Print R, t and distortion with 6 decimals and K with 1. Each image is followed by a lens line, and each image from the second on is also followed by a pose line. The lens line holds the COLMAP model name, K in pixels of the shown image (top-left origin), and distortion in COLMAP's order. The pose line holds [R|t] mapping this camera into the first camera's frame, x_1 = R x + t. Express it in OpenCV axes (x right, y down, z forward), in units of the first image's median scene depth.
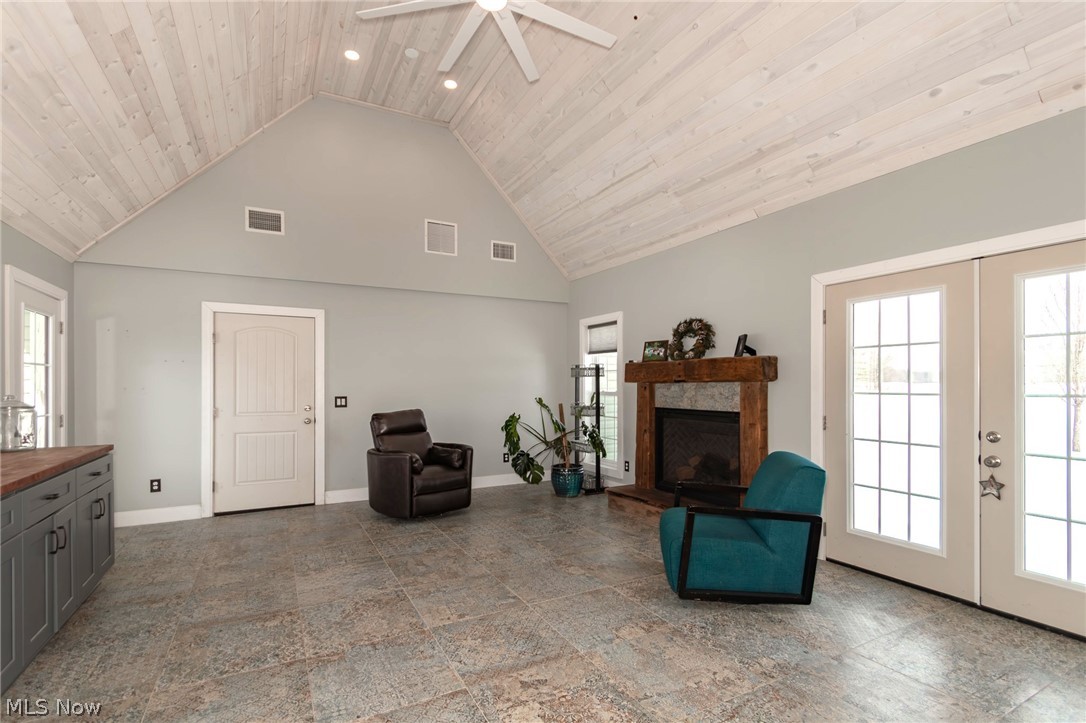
lens RADIAL K [[506.8, 0, 538.5], [0, 506.8, 388.2], [0, 0, 1]] dist [0.009636, -0.005458]
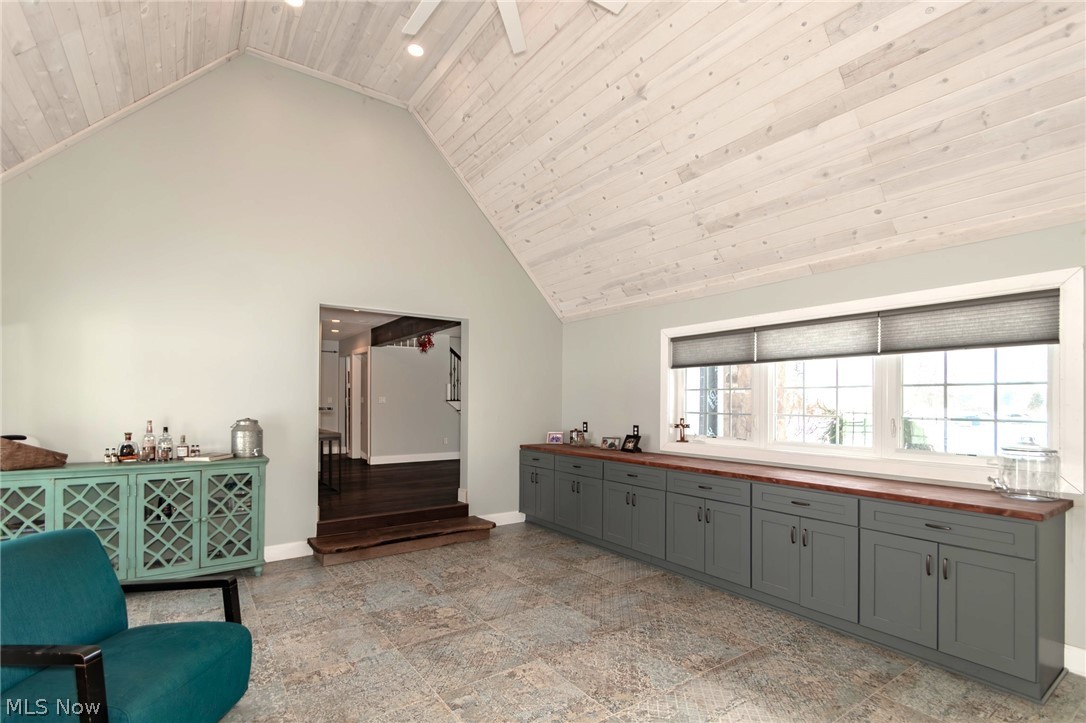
lens RADIAL K [[506.8, 0, 530.7], [0, 506.8, 403.5], [0, 0, 1]] dist [0.009636, -0.005458]
pose [[-0.993516, -0.001015, -0.113686, -0.064352], [-0.002023, 0.999960, 0.008753, -0.040856], [0.113673, 0.008926, -0.993478, 1.538218]]
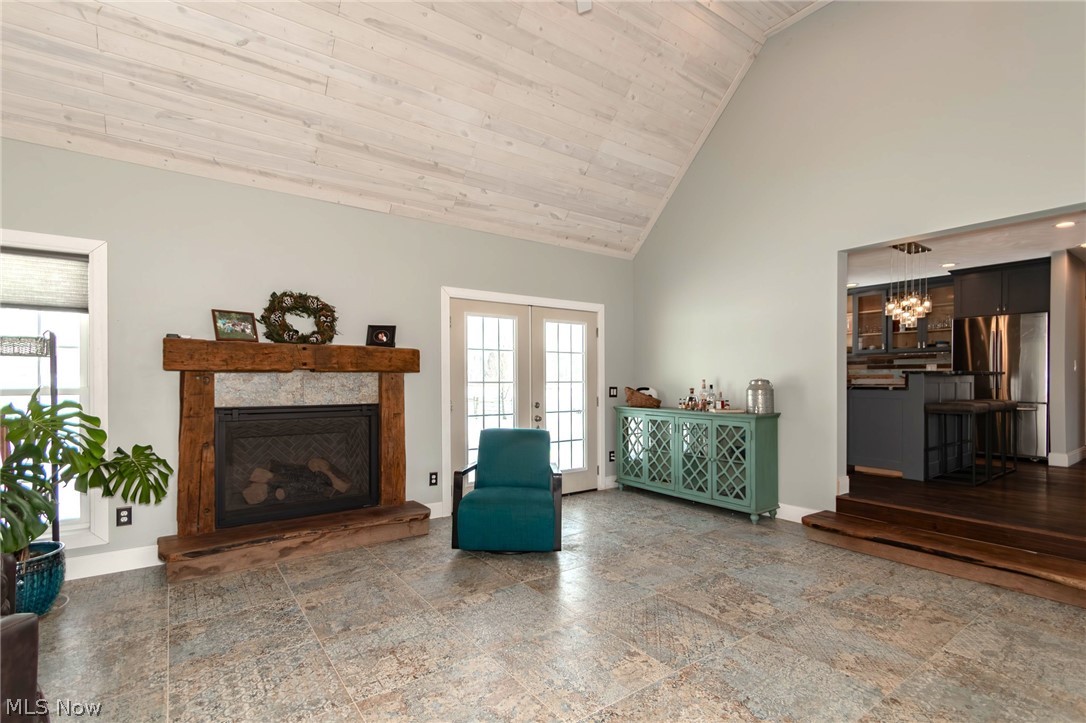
lens RADIAL K [[506.8, 0, 538.5], [0, 506.8, 384.3], [0, 0, 1]] dist [0.009636, -0.005458]
pose [[-0.132197, -0.006030, 0.991205, -0.753670], [0.007153, 0.999950, 0.007037, 0.006787], [-0.991198, 0.008020, -0.132147, 1.008477]]
